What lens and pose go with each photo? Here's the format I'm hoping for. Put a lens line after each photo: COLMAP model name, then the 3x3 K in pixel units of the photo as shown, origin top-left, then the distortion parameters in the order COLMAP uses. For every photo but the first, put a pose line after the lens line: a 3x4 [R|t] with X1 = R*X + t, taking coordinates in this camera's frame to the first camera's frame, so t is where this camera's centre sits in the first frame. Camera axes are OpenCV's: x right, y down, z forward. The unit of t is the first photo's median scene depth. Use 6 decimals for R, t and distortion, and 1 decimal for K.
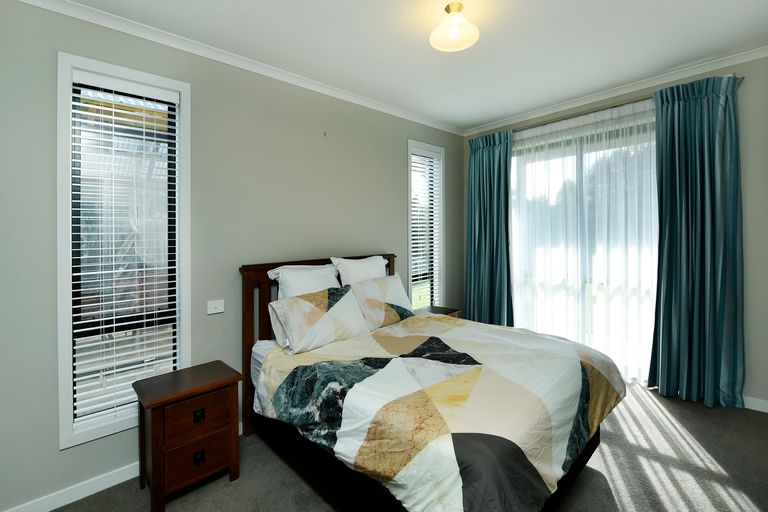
lens RADIAL K [[357.3, 0, 382.7], [0, 357.3, 227.6], [0, 0, 1]] dist [0.000246, 0.000011]
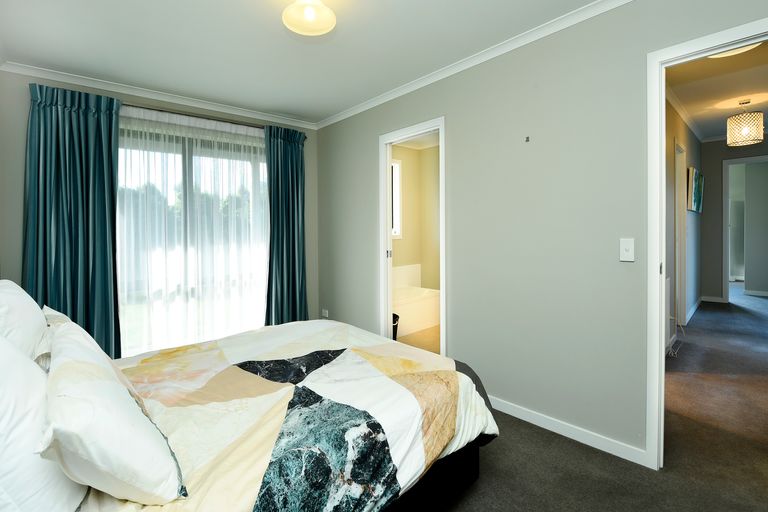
lens RADIAL K [[351.1, 0, 382.1], [0, 351.1, 236.5], [0, 0, 1]] dist [-0.000545, -0.000027]
pose [[0.002255, -0.005012, 0.999985, -0.518894], [0.004073, 0.999979, 0.005003, 0.022373], [-0.999989, 0.004061, 0.002275, 0.573385]]
